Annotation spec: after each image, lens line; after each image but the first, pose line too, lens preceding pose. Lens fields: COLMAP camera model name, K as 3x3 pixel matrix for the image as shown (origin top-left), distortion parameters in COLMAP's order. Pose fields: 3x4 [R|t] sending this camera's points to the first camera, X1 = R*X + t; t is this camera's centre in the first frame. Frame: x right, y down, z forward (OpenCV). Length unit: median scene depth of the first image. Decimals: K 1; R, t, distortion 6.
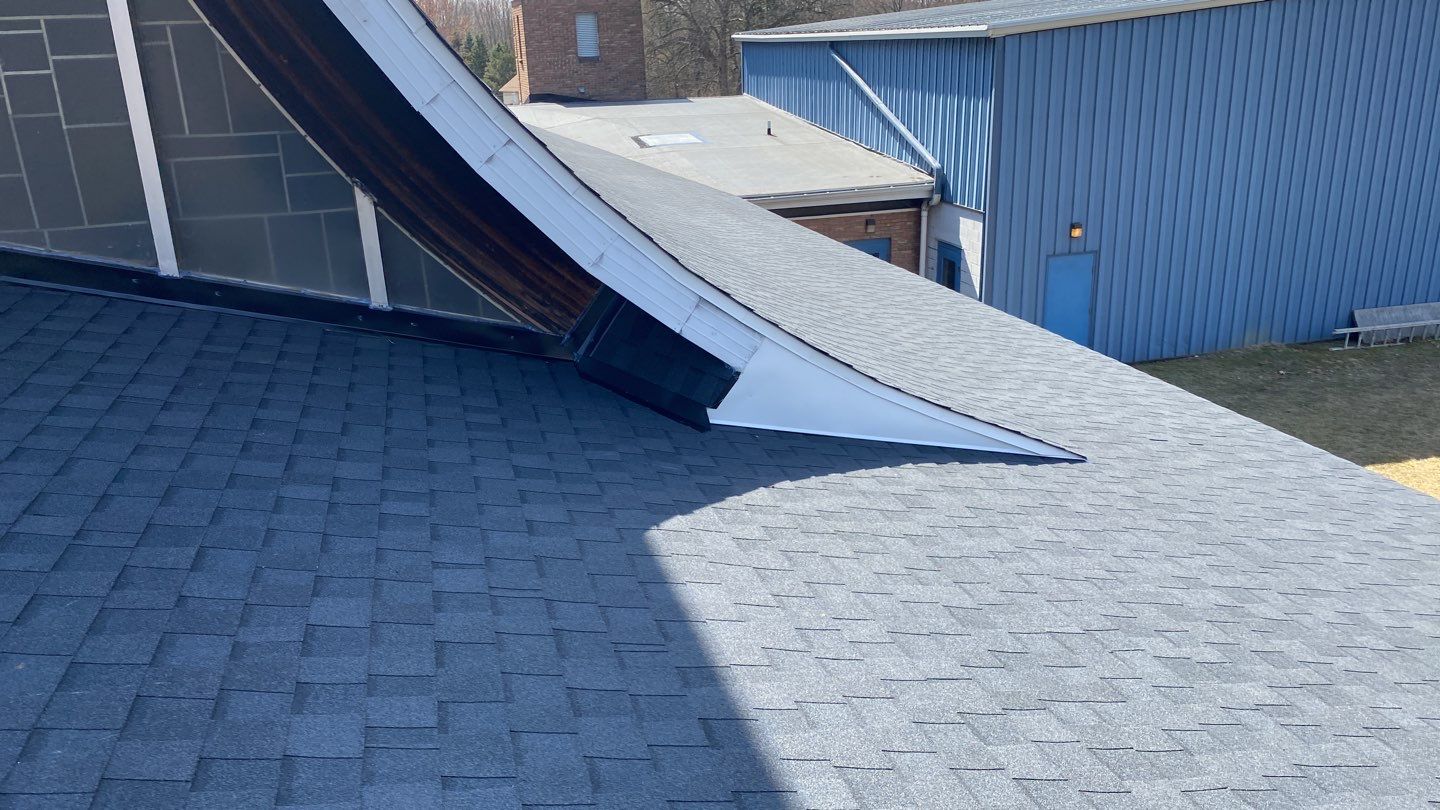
lens RADIAL K [[1100.1, 0, 723.3], [0, 1100.1, 407.1], [0, 0, 1]] dist [0.057563, -0.099618]
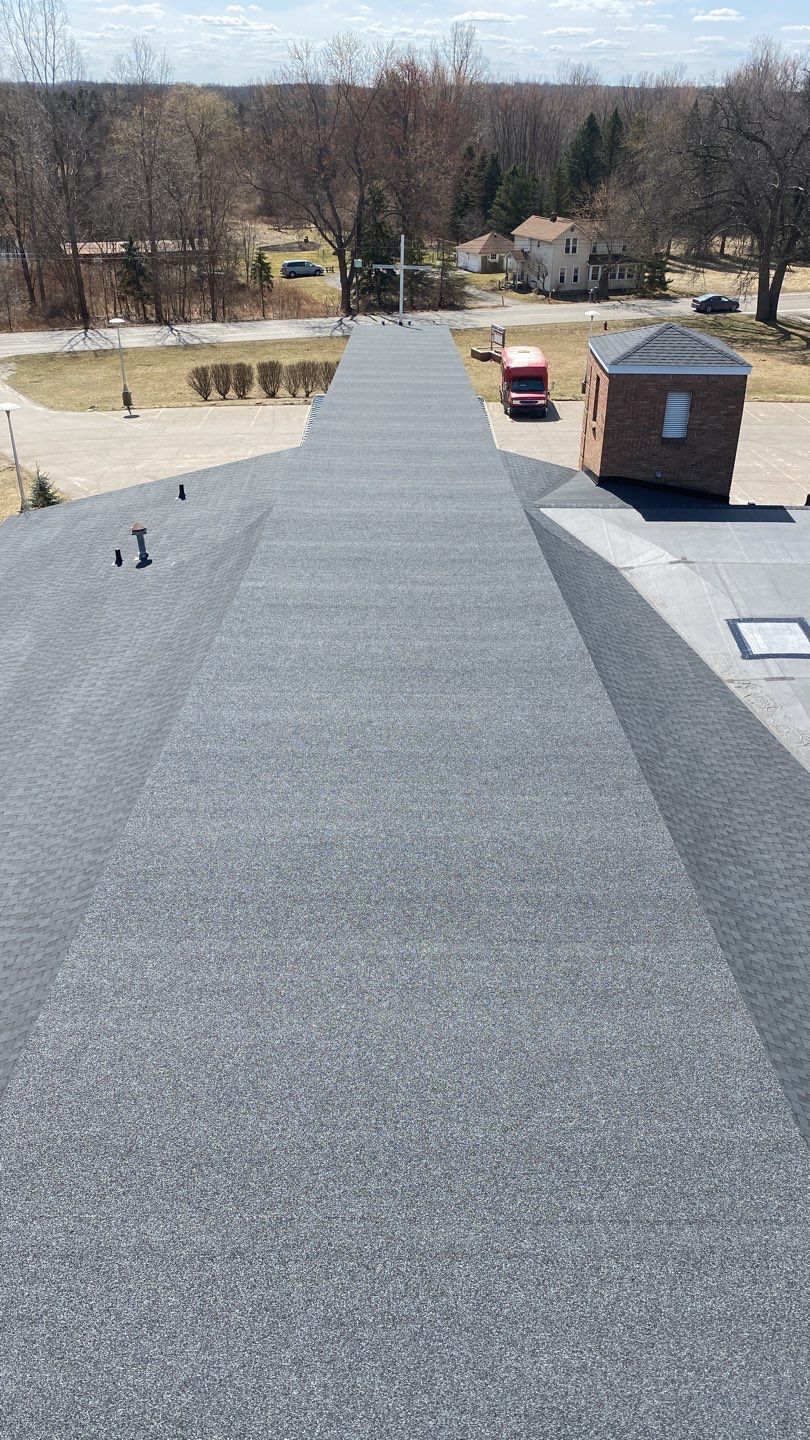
lens RADIAL K [[1100.1, 0, 411.1], [0, 1100.1, 719.4], [0, 0, 1]] dist [0.057563, -0.099618]
pose [[0.965570, 0.161540, -0.203912, -0.139935], [-0.120493, 0.972404, 0.199780, -0.325912], [0.230557, -0.168331, 0.958388, 0.098894]]
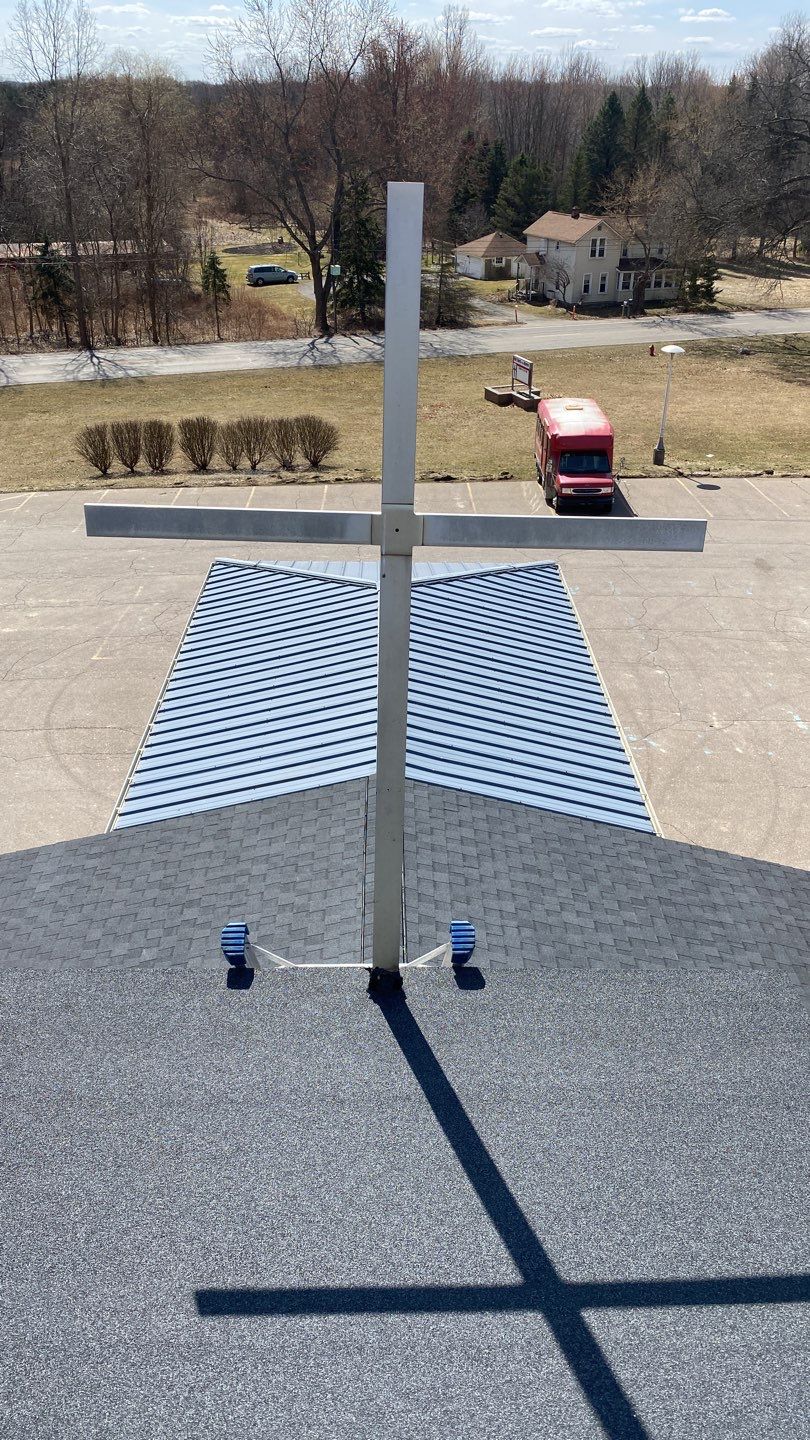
lens RADIAL K [[1100.1, 0, 411.1], [0, 1100.1, 719.4], [0, 0, 1]] dist [0.057563, -0.099618]
pose [[0.967835, 0.158092, -0.195711, -0.370615], [-0.118843, 0.972928, 0.198210, -0.506167], [0.221748, -0.168576, 0.960422, 0.942905]]
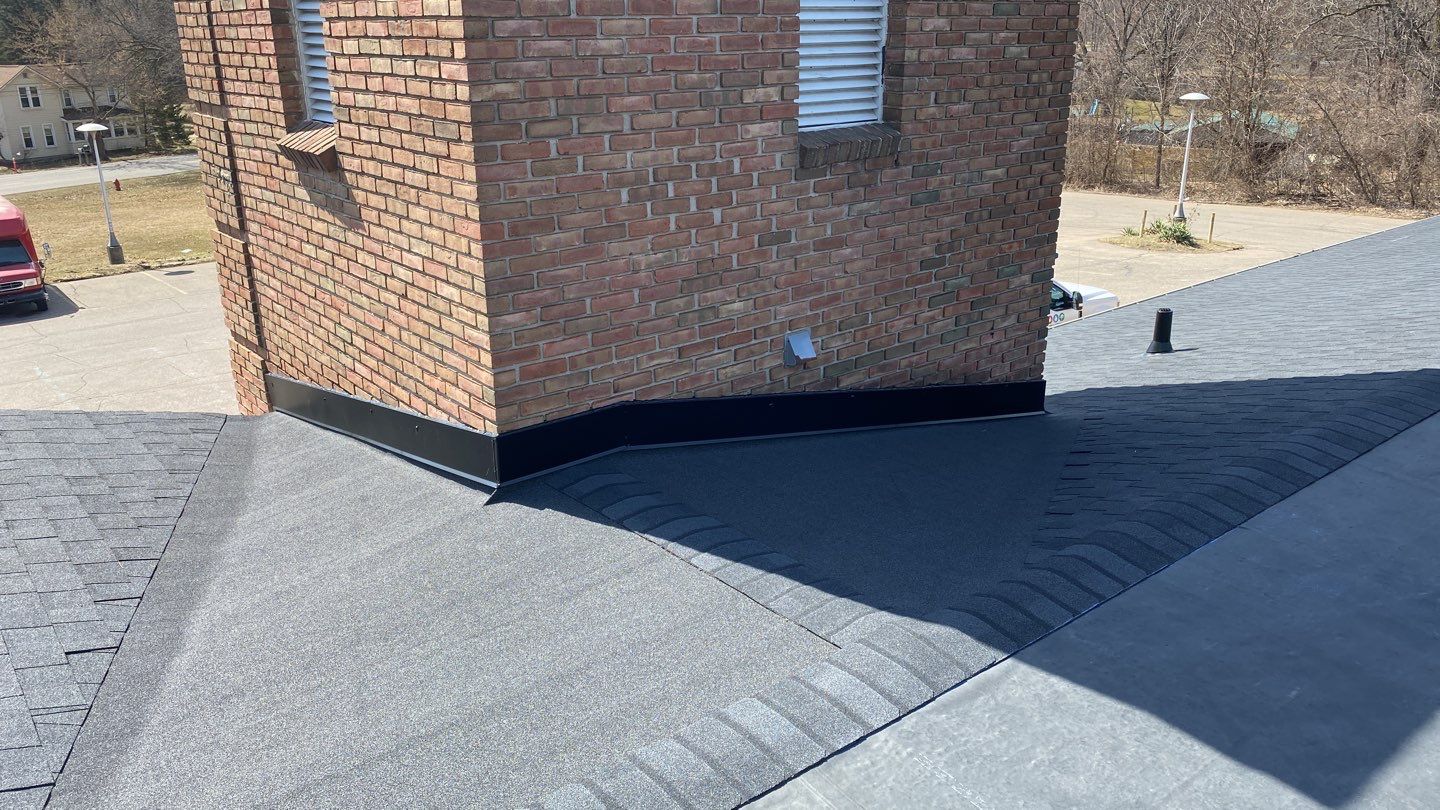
lens RADIAL K [[1109.0, 0, 722.9], [0, 1109.0, 399.4], [0, 0, 1]] dist [0.011602, -0.005578]
pose [[0.913969, -0.111631, 0.390127, -0.259852], [0.109562, 0.993596, 0.027631, -0.372329], [-0.390713, 0.017489, 0.920346, 1.128749]]
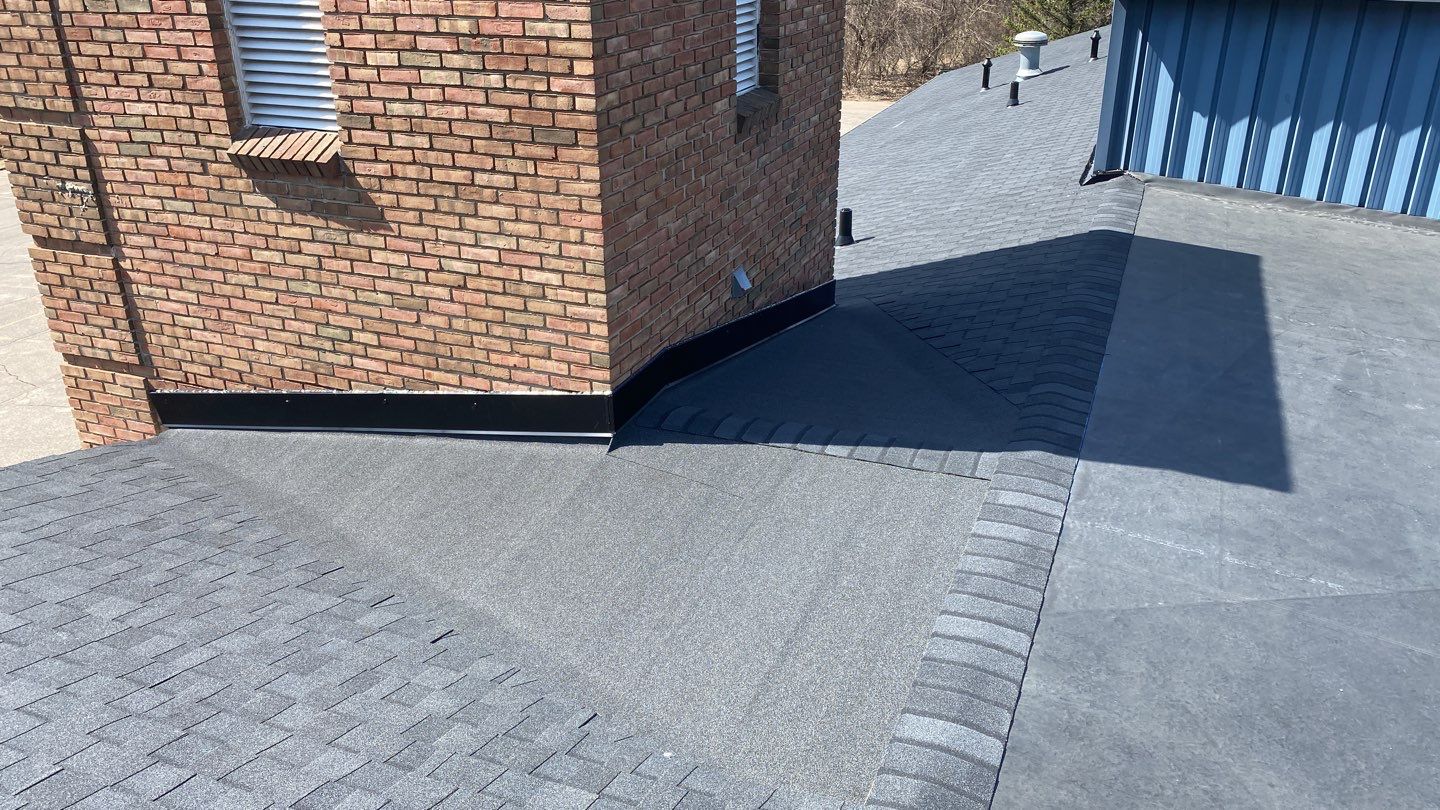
lens RADIAL K [[1100.1, 0, 723.3], [0, 1100.1, 407.1], [0, 0, 1]] dist [0.057563, -0.099618]
pose [[0.608679, -0.306145, 0.731973, -0.357233], [0.241290, 0.950287, 0.196807, -0.396984], [-0.755837, 0.056825, 0.652290, 1.153168]]
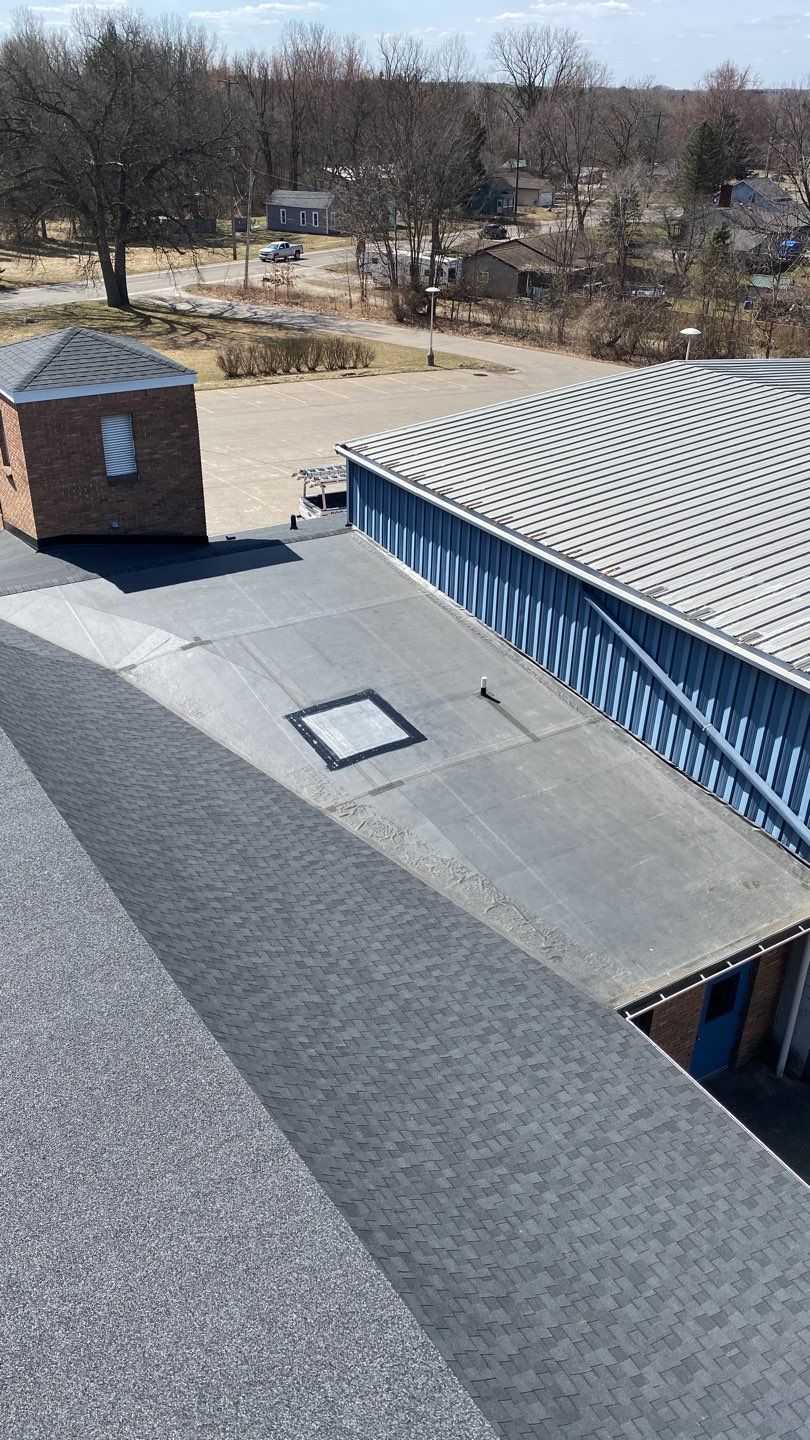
lens RADIAL K [[1100.1, 0, 411.1], [0, 1100.1, 719.4], [0, 0, 1]] dist [0.057563, -0.099618]
pose [[0.954279, -0.102837, 0.280670, -0.205500], [0.048474, 0.979768, 0.194176, -0.381976], [-0.294960, -0.171693, 0.939957, 0.374357]]
